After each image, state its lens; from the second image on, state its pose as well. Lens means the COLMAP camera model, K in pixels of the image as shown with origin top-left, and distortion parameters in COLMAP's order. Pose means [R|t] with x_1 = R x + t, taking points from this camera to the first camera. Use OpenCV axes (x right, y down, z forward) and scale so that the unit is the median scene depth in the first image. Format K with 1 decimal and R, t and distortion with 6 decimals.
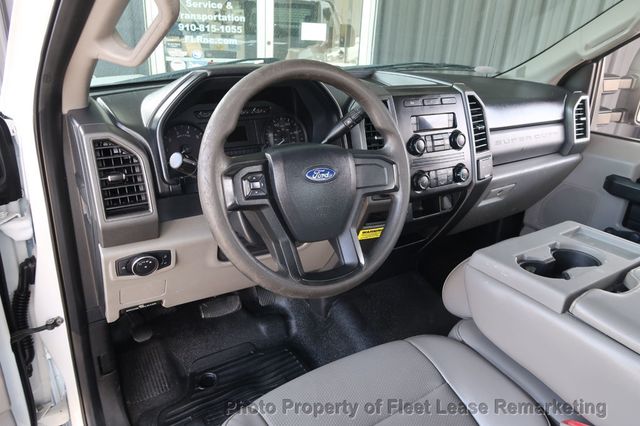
lens RADIAL K [[448.6, 0, 318.4], [0, 448.6, 210.1], [0, 0, 1]] dist [-0.039585, 0.029729]
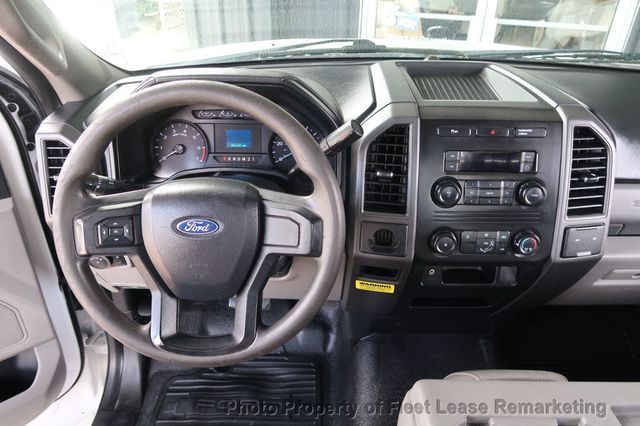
lens RADIAL K [[448.6, 0, 318.4], [0, 448.6, 210.1], [0, 0, 1]] dist [-0.039585, 0.029729]
pose [[0.838335, 0.241527, -0.488731, 0.357177], [-0.183293, 0.969188, 0.164556, -0.174222], [0.513417, -0.048372, 0.856775, 0.256959]]
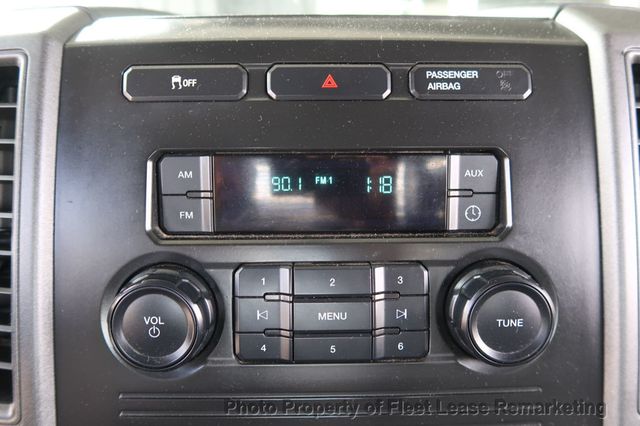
lens RADIAL K [[448.6, 0, 318.4], [0, 448.6, 210.1], [0, 0, 1]] dist [-0.039585, 0.029729]
pose [[0.837221, 0.140989, -0.528377, 0.321987], [-0.163756, 0.986494, 0.003756, -0.175107], [0.521770, 0.083381, 0.849001, 0.779024]]
